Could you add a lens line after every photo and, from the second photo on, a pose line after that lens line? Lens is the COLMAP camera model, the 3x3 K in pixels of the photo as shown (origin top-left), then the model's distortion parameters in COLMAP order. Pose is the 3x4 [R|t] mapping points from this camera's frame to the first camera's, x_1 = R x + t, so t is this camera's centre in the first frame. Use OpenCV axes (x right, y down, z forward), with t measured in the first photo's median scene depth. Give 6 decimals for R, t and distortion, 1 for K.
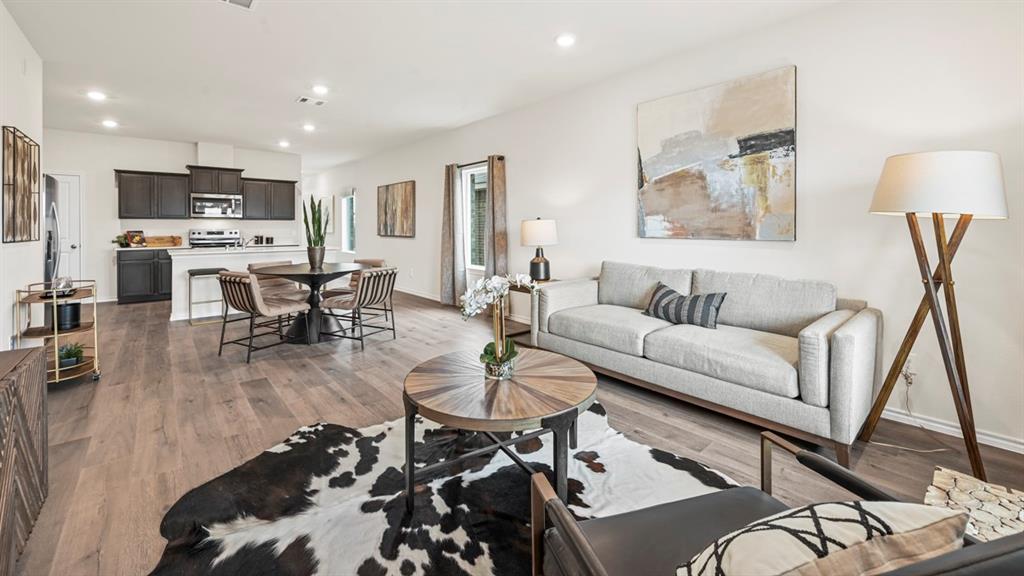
lens RADIAL K [[399.8, 0, 512.0], [0, 399.8, 288.0], [0, 0, 1]] dist [-0.000010, -0.000054]
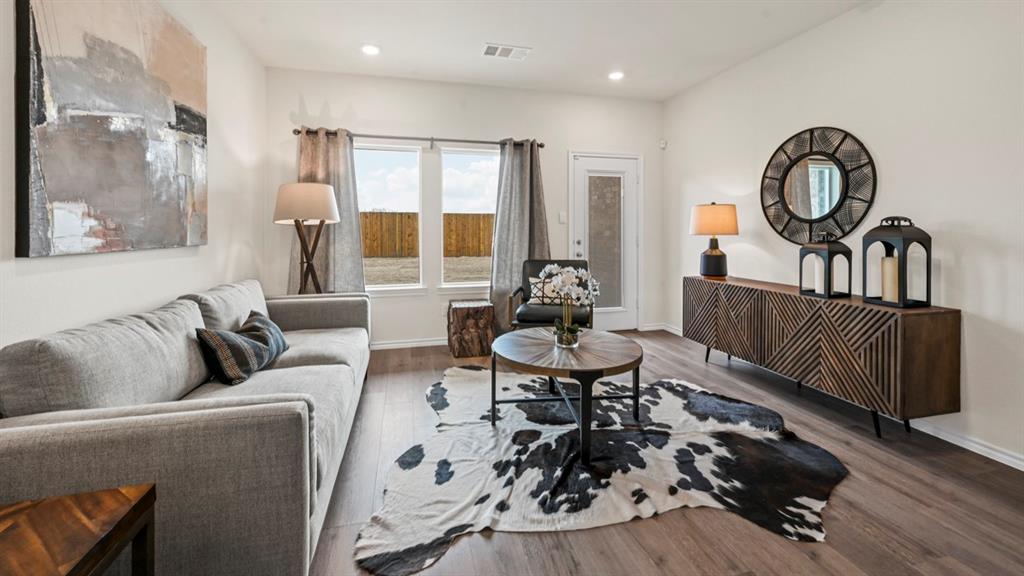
lens RADIAL K [[399.8, 0, 512.0], [0, 399.8, 288.0], [0, 0, 1]] dist [-0.000010, -0.000054]
pose [[-0.893608, -0.062962, 0.444411, -0.430410], [0.070000, 0.958449, 0.276544, -0.321930], [-0.443357, 0.278230, -0.852070, 2.120693]]
